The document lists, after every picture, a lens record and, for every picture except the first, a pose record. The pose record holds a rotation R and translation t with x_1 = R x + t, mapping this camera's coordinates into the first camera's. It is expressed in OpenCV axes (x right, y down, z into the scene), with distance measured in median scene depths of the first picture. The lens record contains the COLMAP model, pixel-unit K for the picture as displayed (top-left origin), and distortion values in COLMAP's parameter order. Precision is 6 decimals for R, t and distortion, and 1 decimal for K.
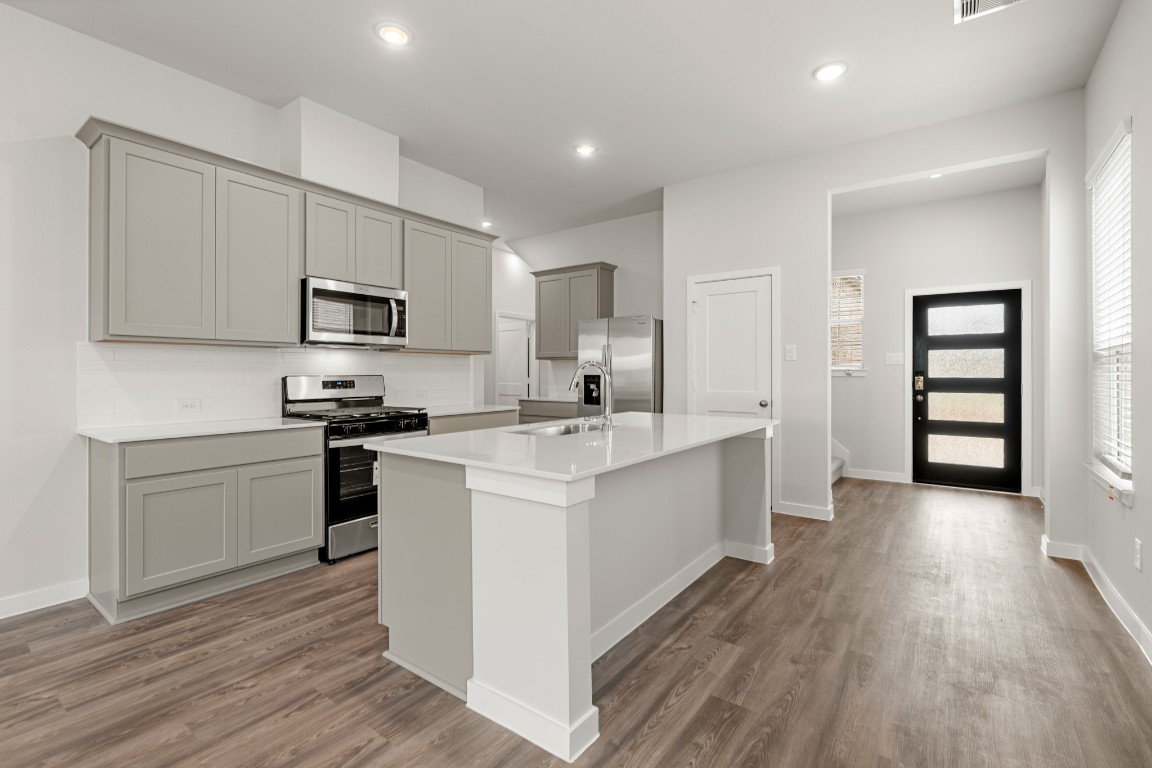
lens RADIAL K [[512.2, 0, 577.6], [0, 512.2, 377.5], [0, 0, 1]] dist [-0.001368, -0.000289]
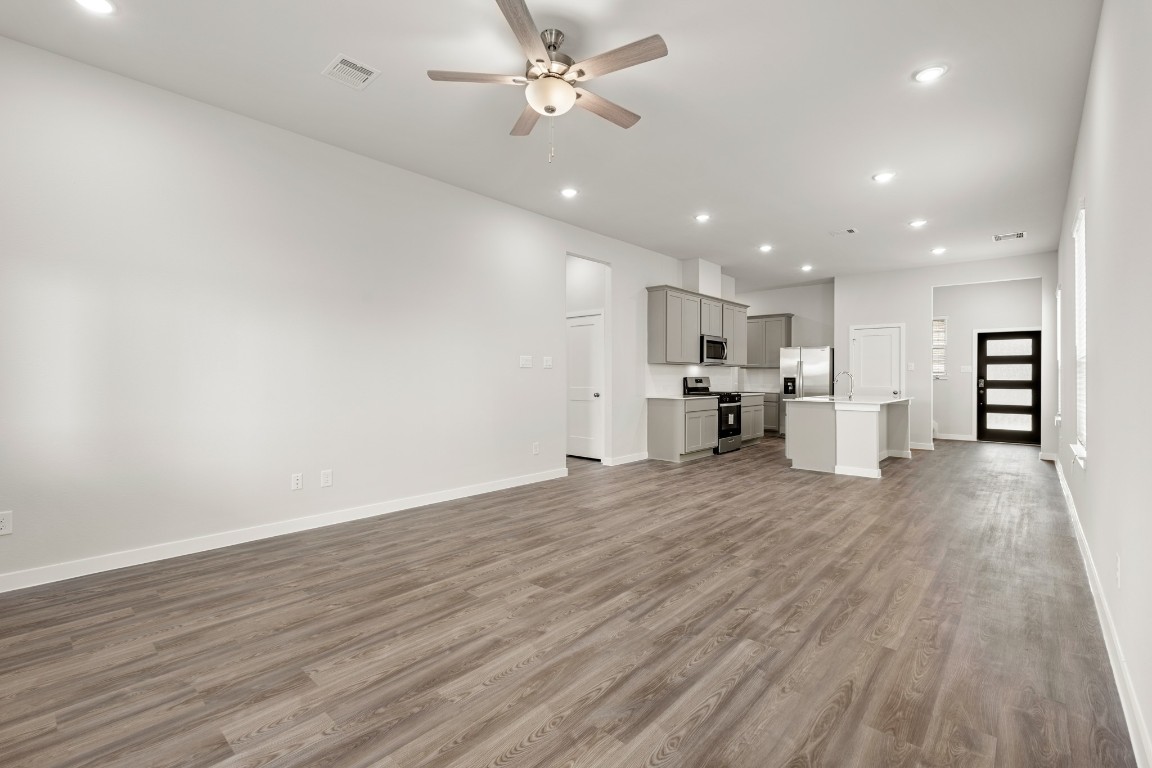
lens RADIAL K [[512.2, 0, 576.4], [0, 512.2, 379.9], [0, 0, 1]] dist [-0.001368, -0.000289]
pose [[0.995797, 0.005495, -0.091418, -0.574174], [-0.005855, 0.999976, -0.003676, 0.014453], [0.091396, 0.004196, 0.995806, -0.905202]]
